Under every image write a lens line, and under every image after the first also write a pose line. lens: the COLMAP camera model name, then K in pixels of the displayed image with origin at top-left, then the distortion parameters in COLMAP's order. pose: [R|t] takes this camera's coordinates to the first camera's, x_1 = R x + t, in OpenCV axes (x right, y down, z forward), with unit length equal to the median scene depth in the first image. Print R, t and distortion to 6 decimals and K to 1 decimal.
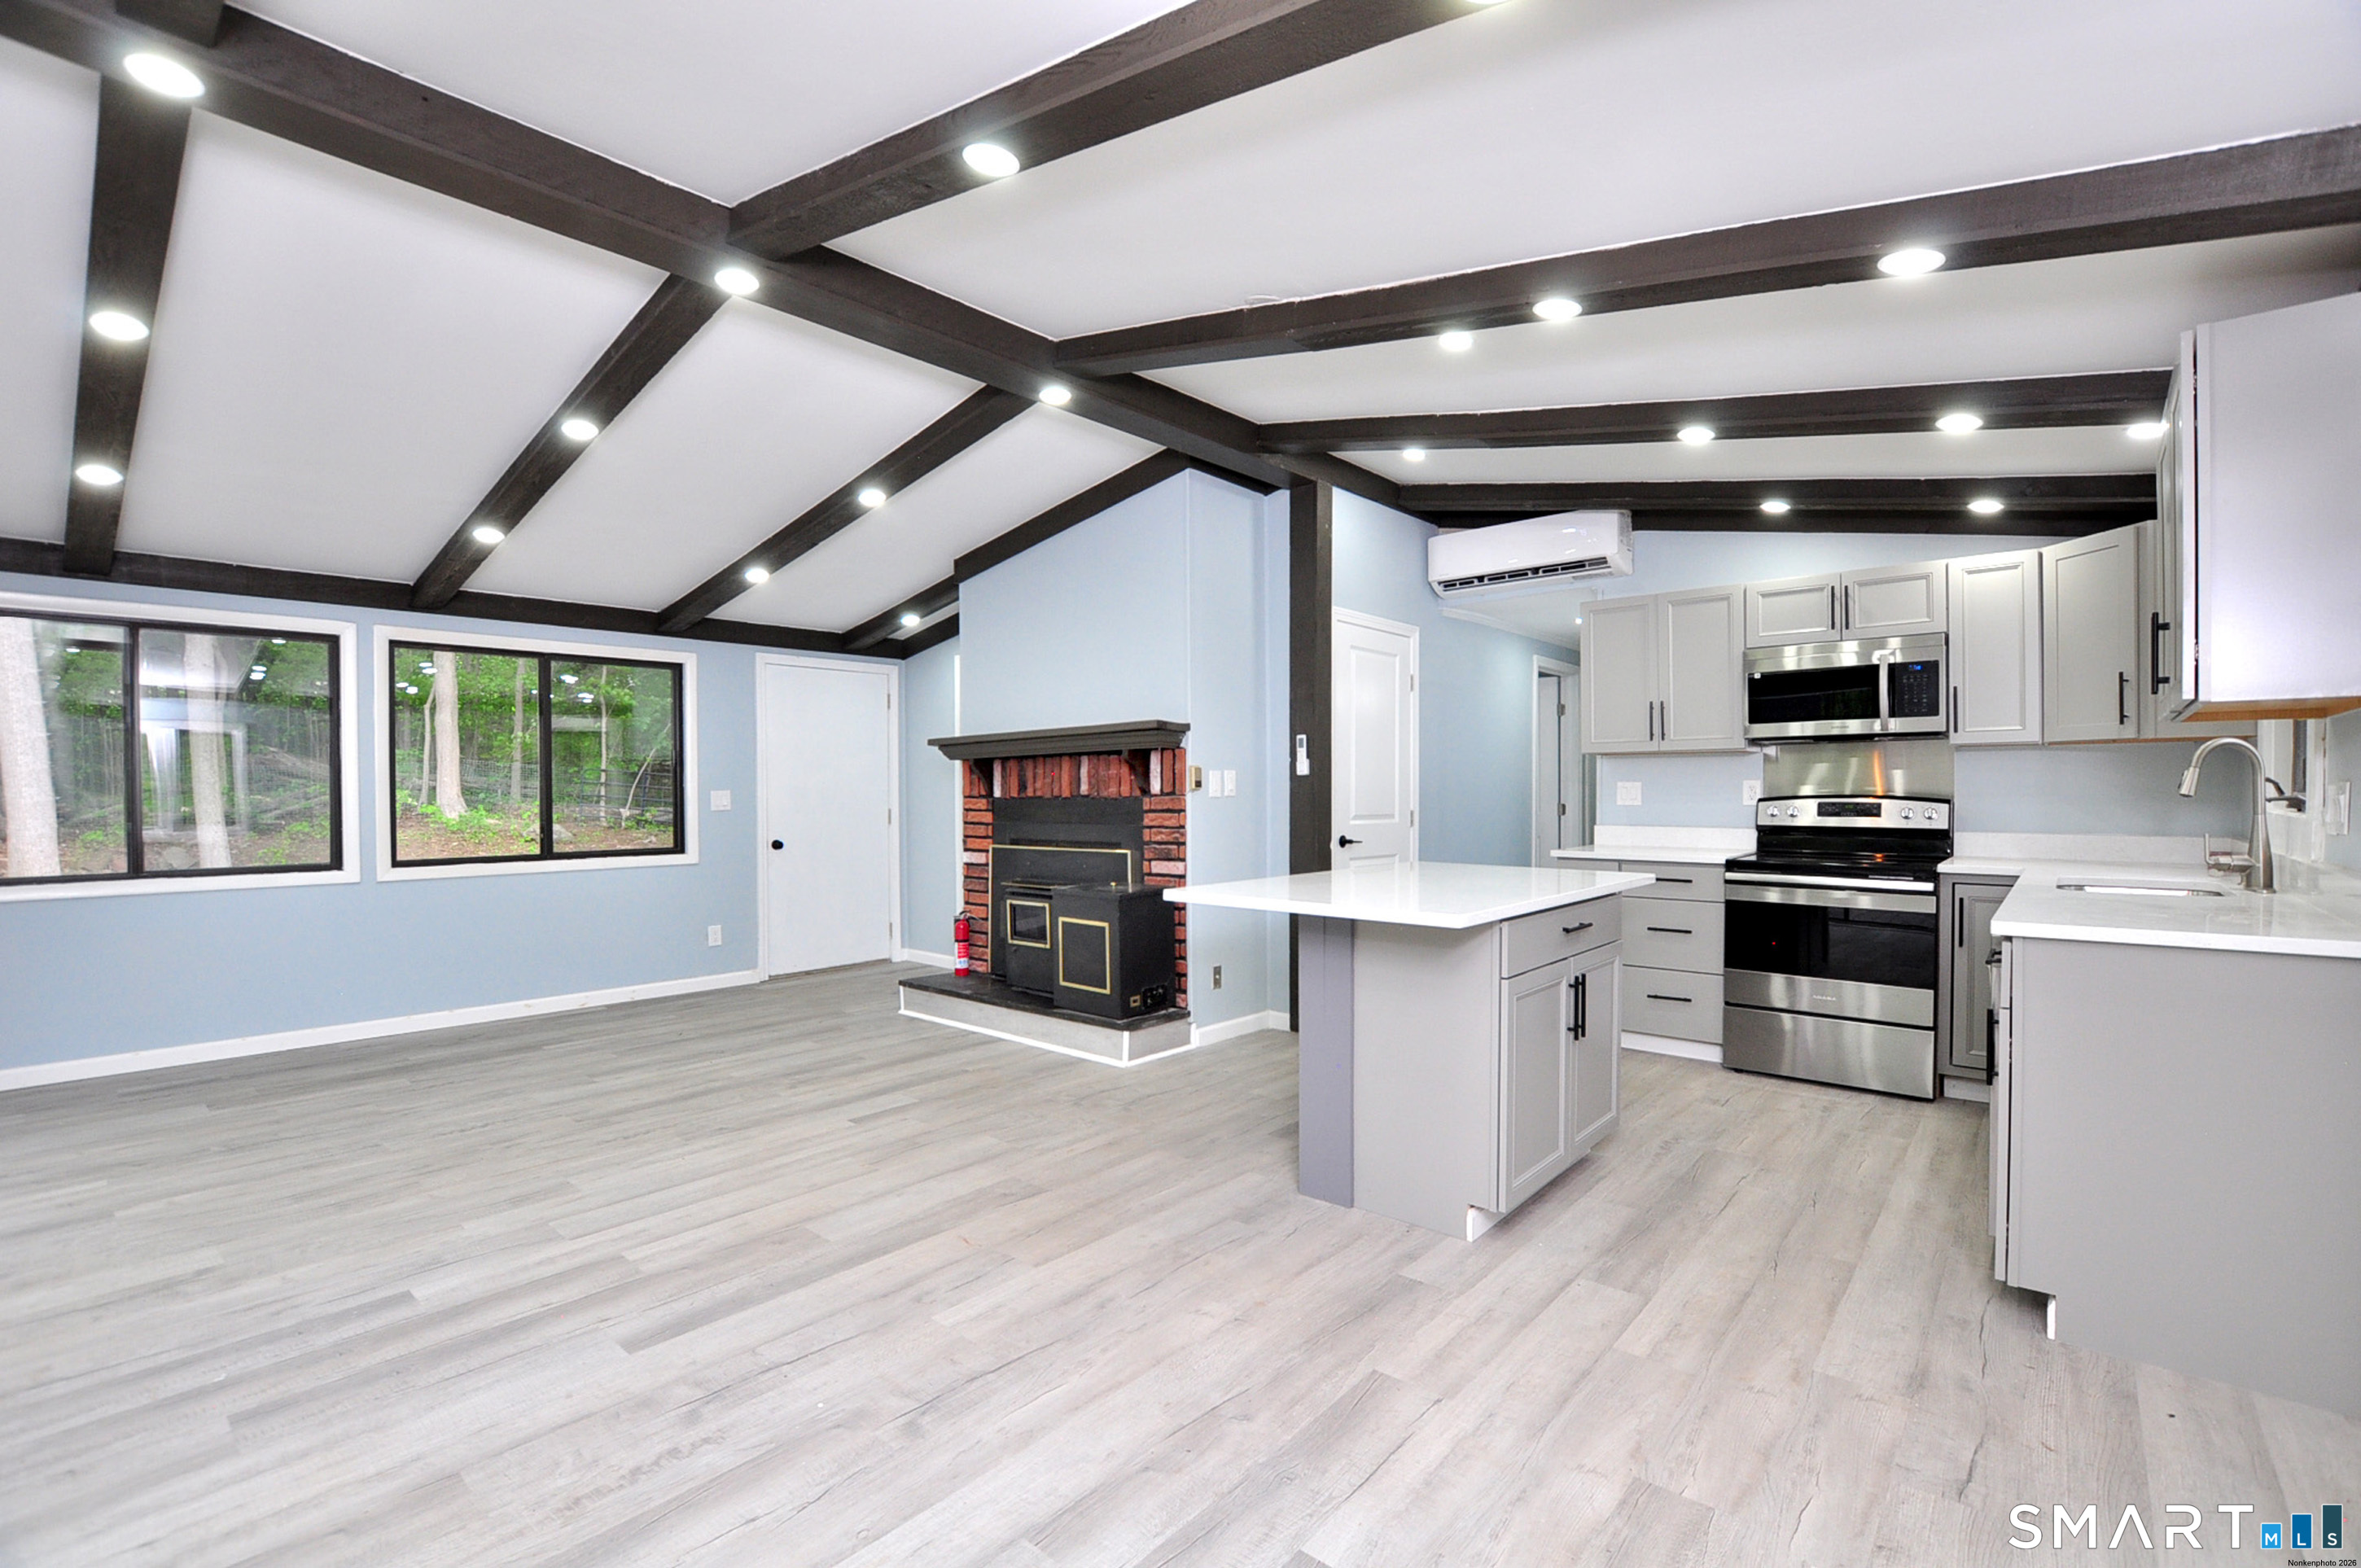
lens RADIAL K [[1049.2, 0, 1223.0], [0, 1049.2, 750.9], [0, 0, 1]] dist [-0.030383, 0.003172]
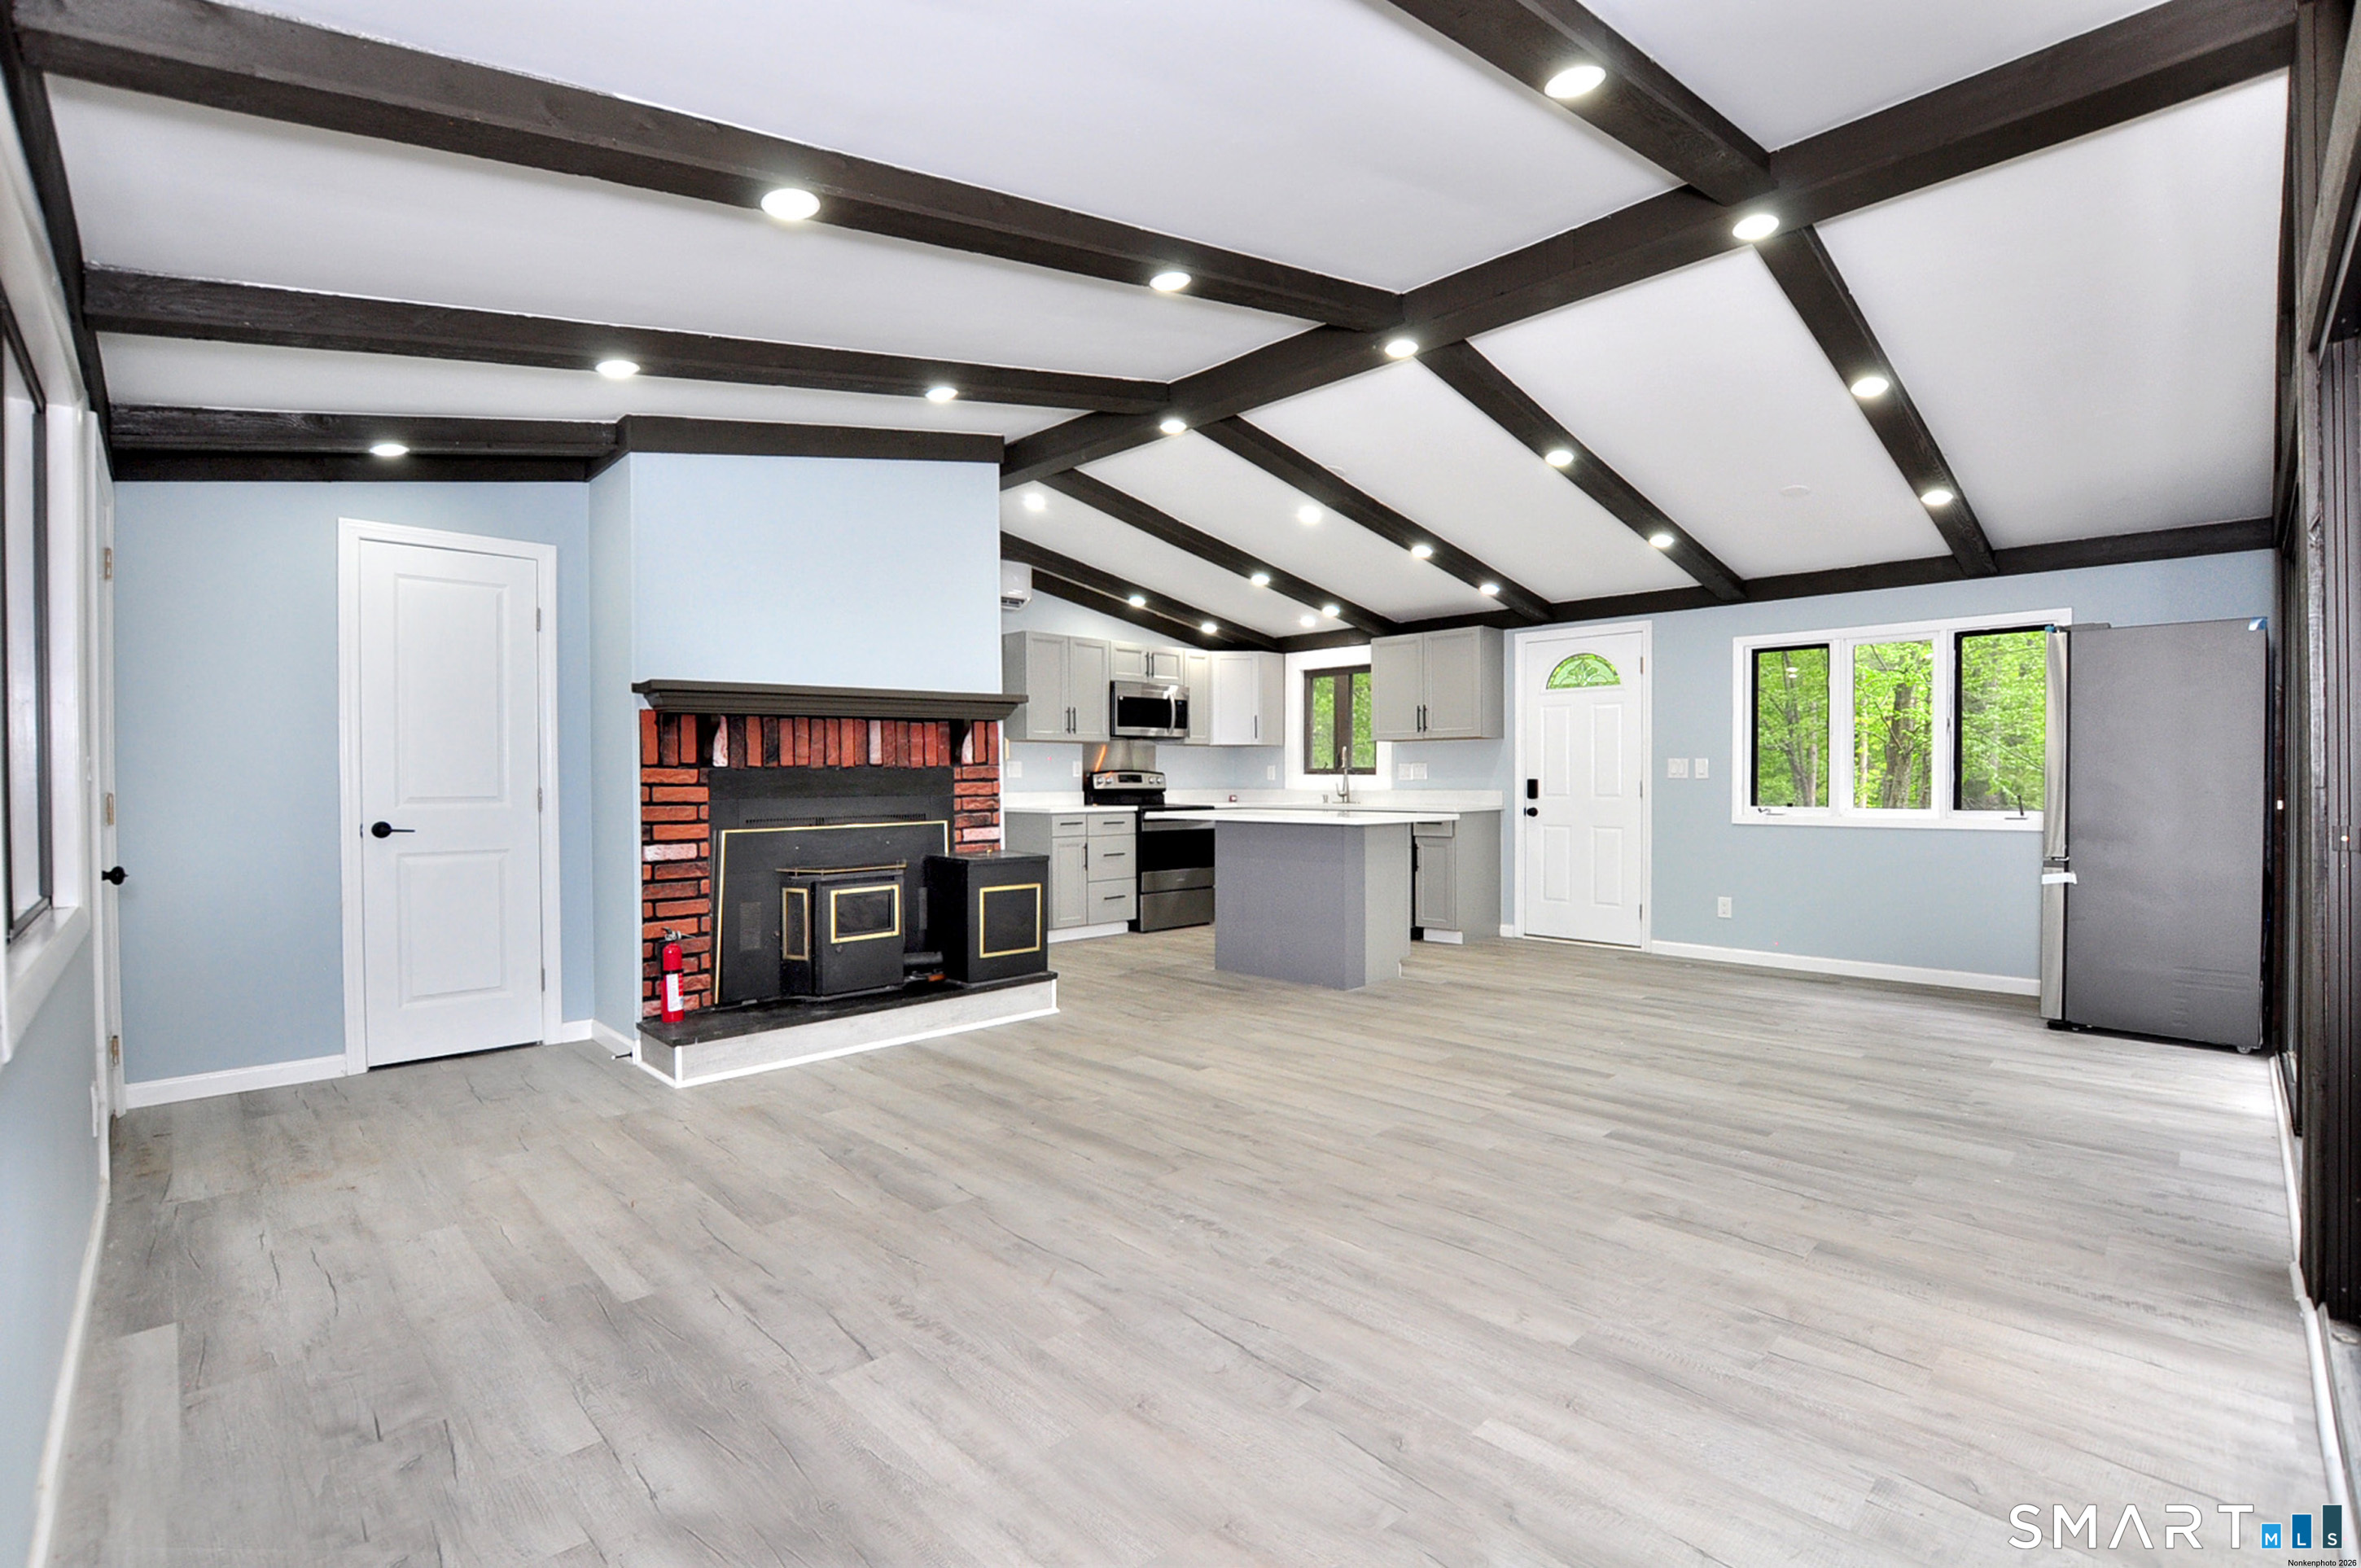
lens RADIAL K [[1049.2, 0, 1170.0], [0, 1049.2, 751.8], [0, 0, 1]] dist [-0.030383, 0.003172]
pose [[0.091404, 0.026605, 0.995458, -1.232979], [-0.033054, 0.999173, -0.023669, 0.054331], [-0.995265, -0.030740, 0.092208, 0.820845]]
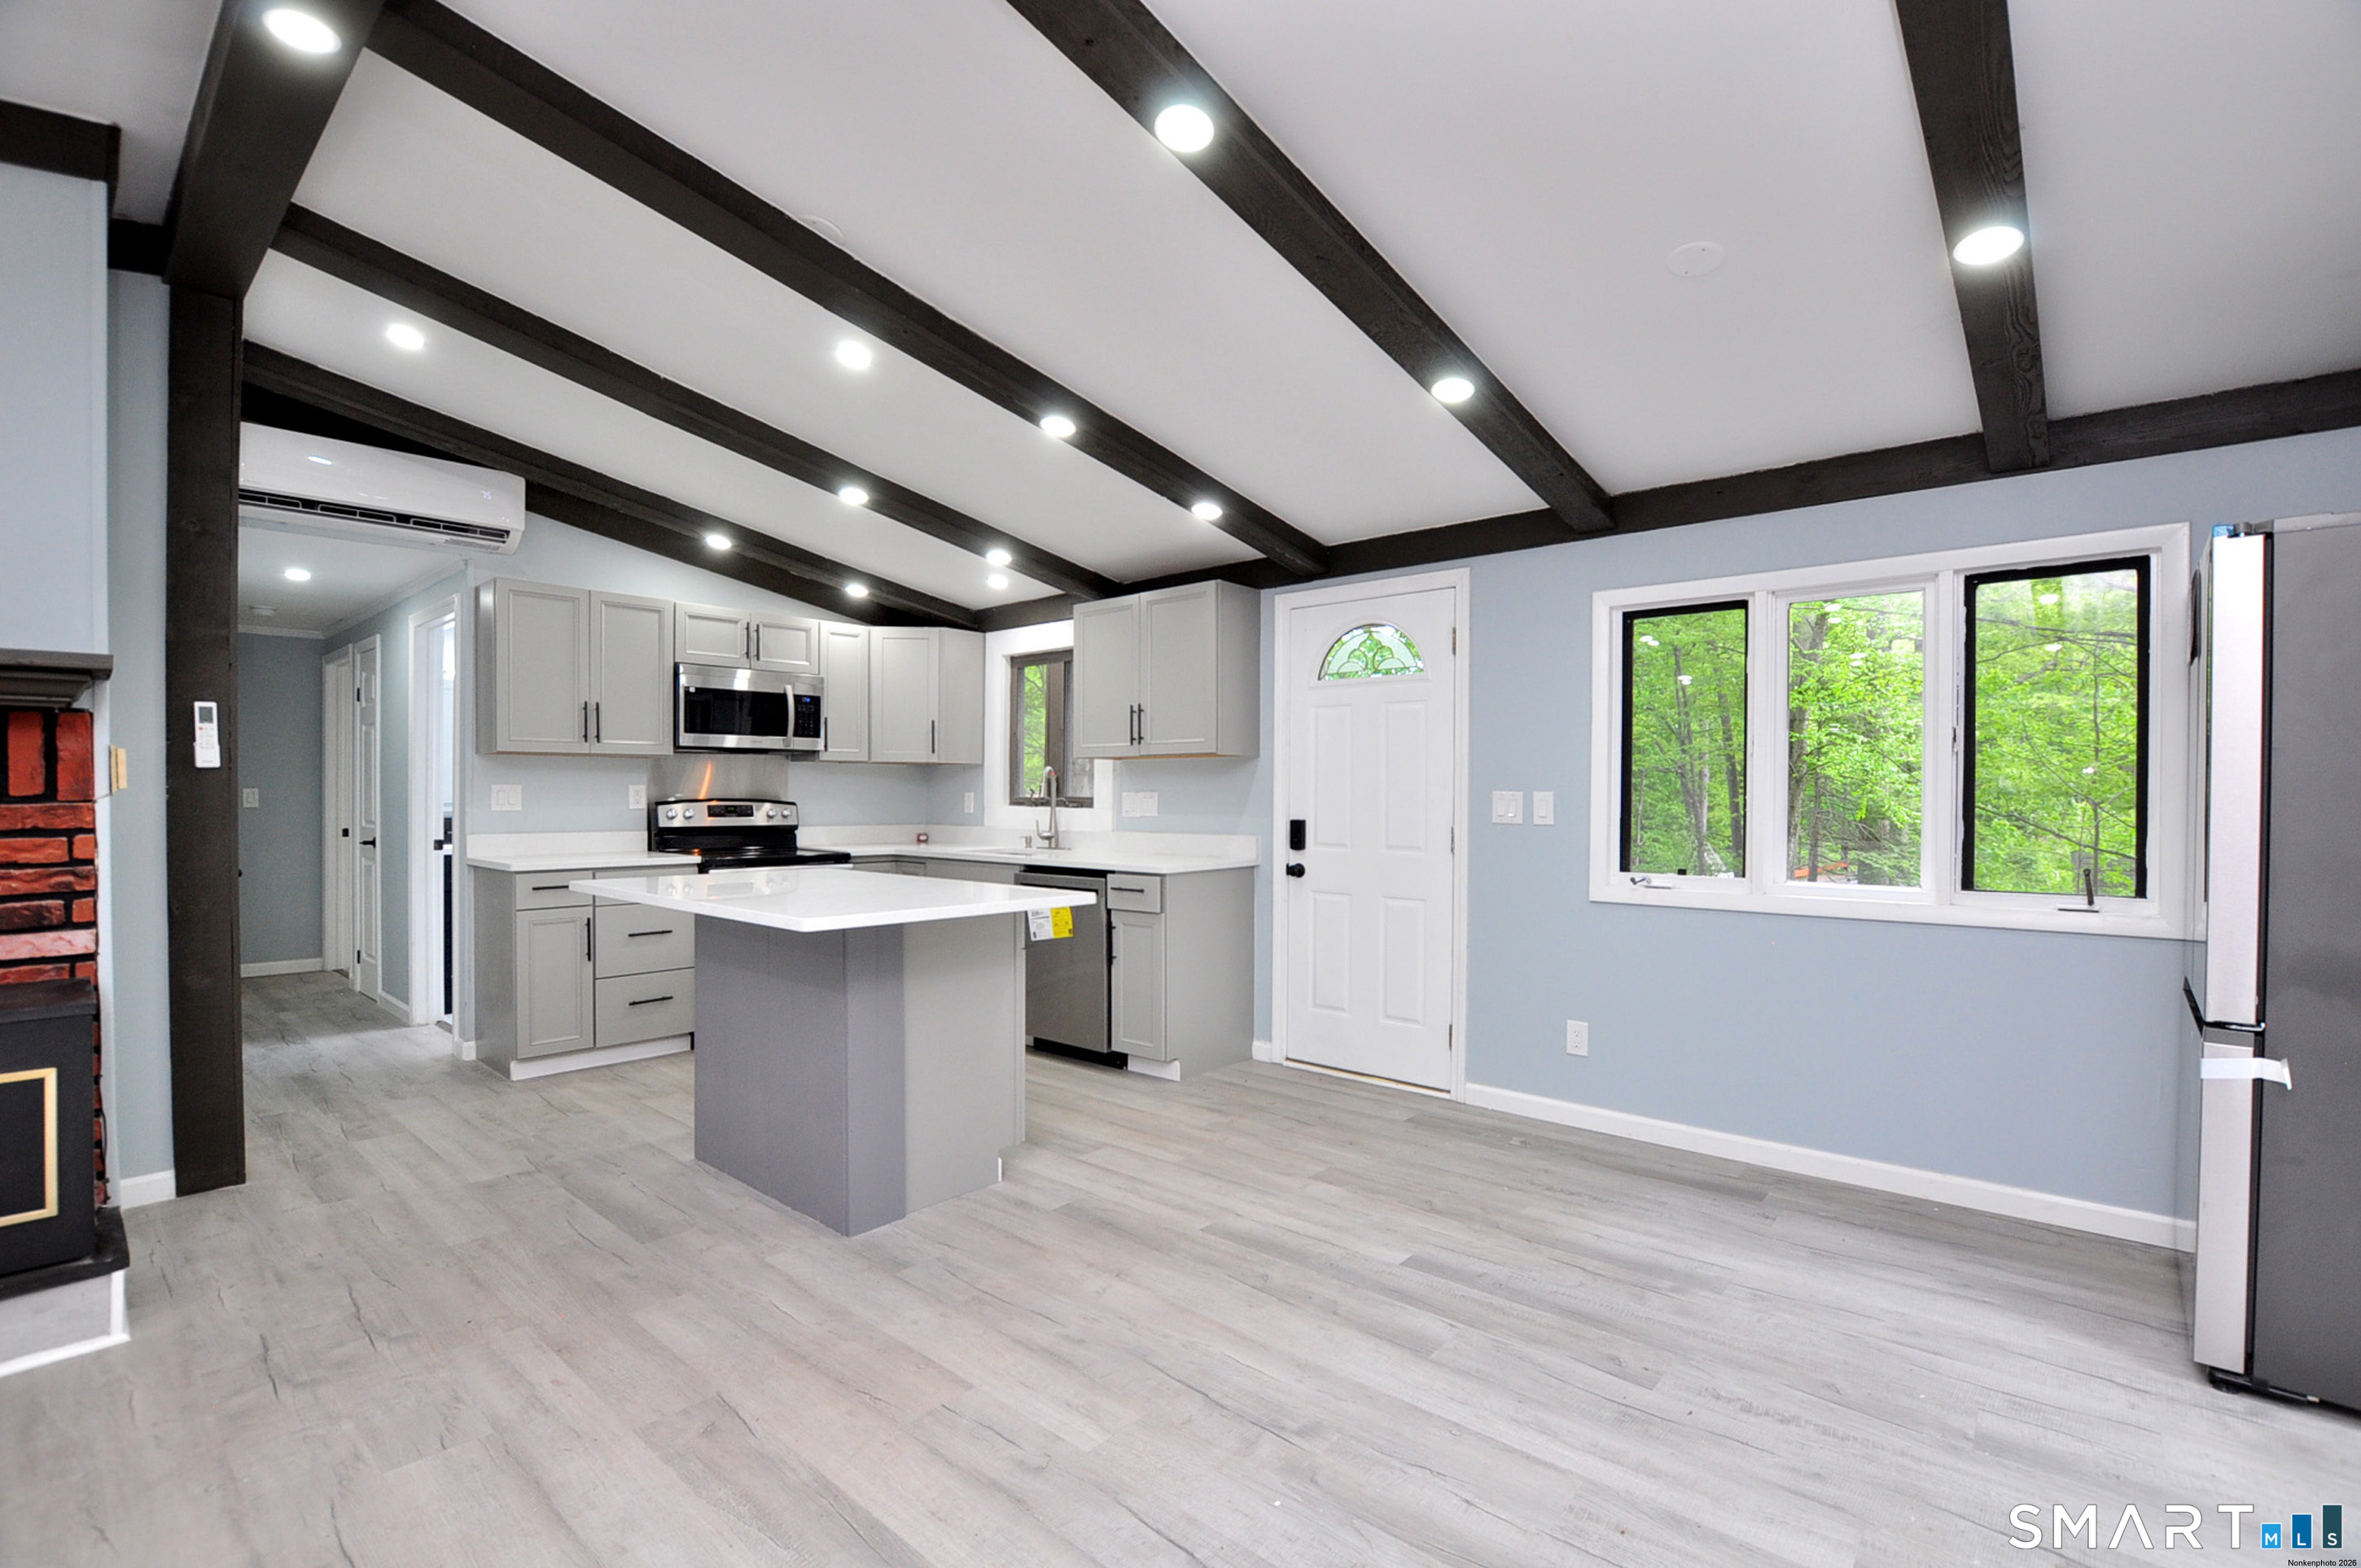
lens RADIAL K [[1049.2, 0, 1162.6], [0, 1049.2, 760.8], [0, 0, 1]] dist [-0.030383, 0.003172]
pose [[0.015840, 0.033766, 0.999304, -0.603437], [-0.039722, 0.998662, -0.033115, 0.019984], [-0.999085, -0.039170, 0.017160, 0.520847]]
